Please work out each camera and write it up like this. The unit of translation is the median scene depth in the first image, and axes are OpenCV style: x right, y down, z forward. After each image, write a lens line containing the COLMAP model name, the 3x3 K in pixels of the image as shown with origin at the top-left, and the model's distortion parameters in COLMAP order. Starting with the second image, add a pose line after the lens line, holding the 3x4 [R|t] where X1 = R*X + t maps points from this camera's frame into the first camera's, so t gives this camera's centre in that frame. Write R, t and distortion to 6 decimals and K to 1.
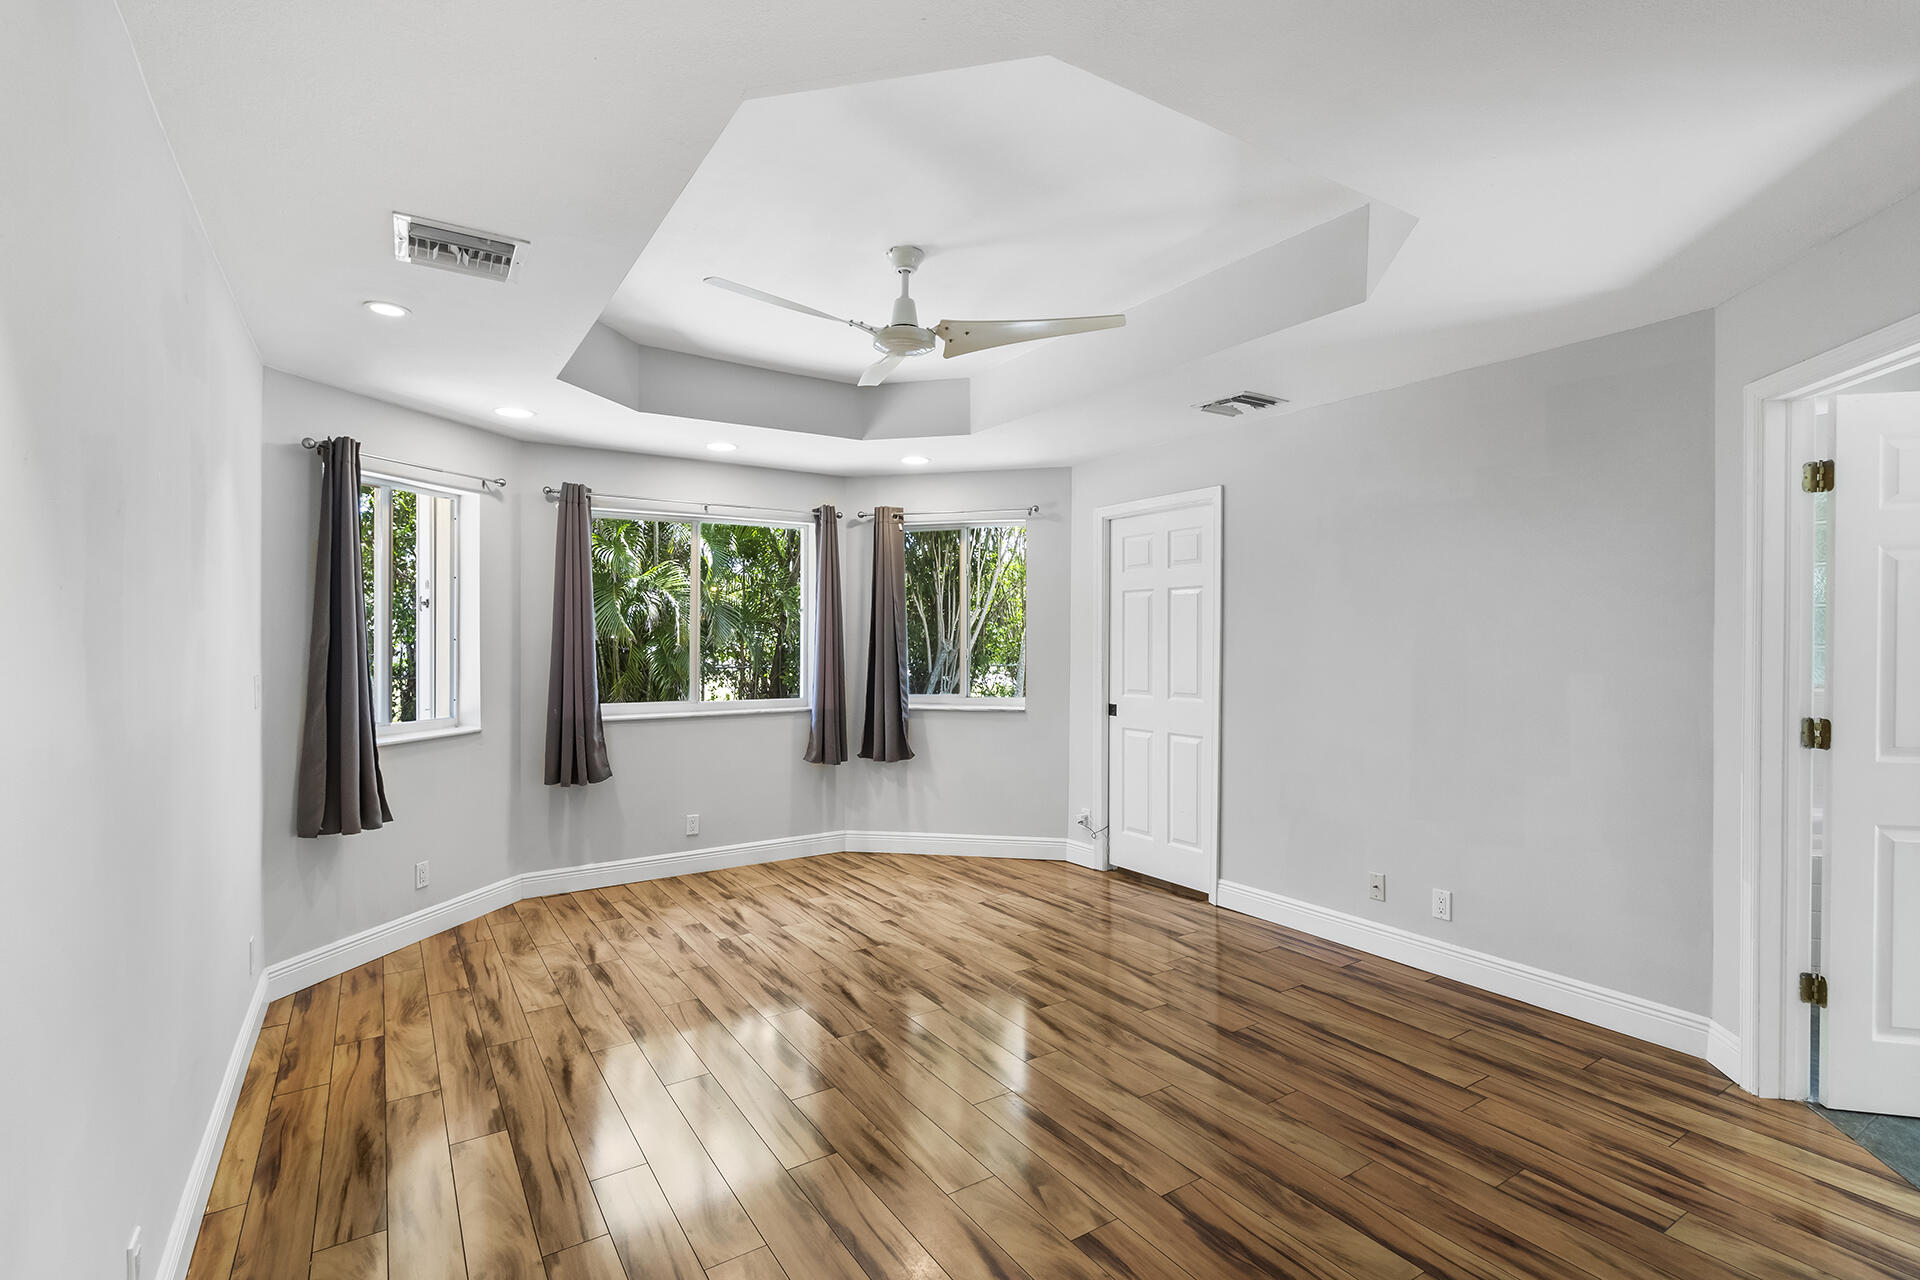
lens RADIAL K [[866.0, 0, 950.9], [0, 866.0, 641.4], [0, 0, 1]] dist [0.002263, 0.000058]
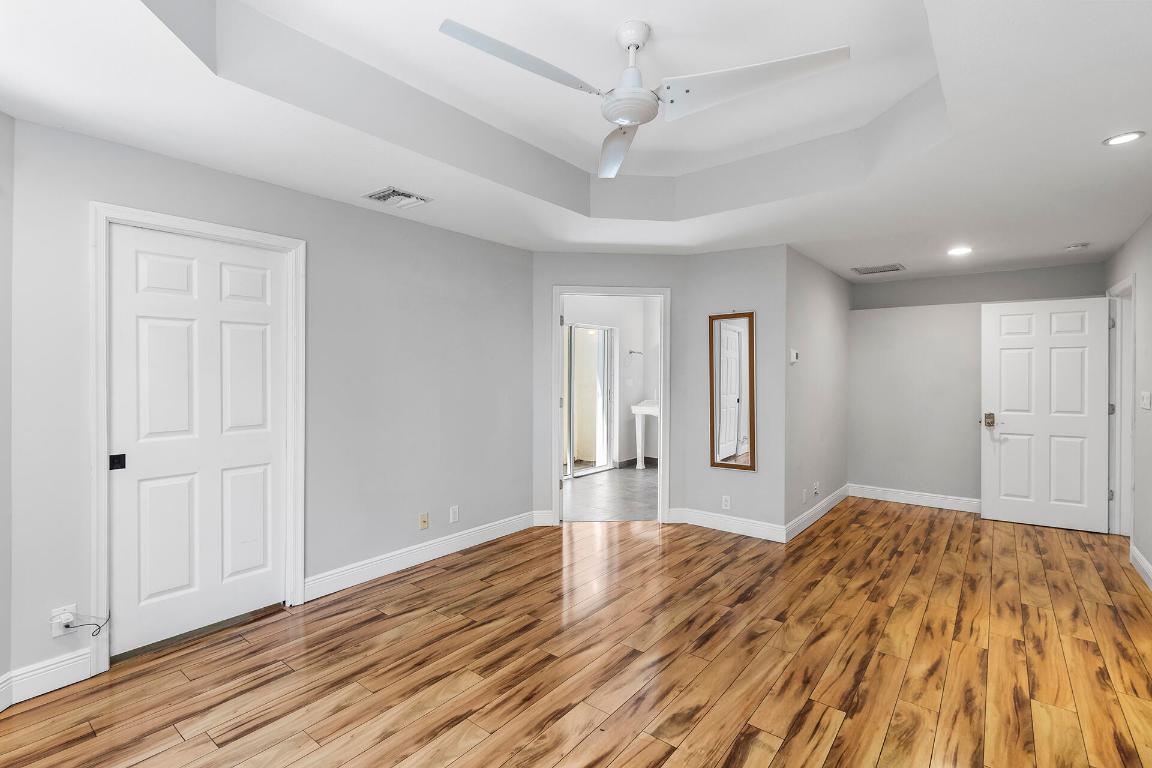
lens RADIAL K [[519.6, 0, 570.1], [0, 519.6, 379.1], [0, 0, 1]] dist [0.002263, 0.000058]
pose [[-0.294188, -0.011782, 0.955675, -0.568300], [0.002069, 0.999914, 0.012965, -0.004037], [-0.955745, 0.005792, -0.294138, 1.064473]]
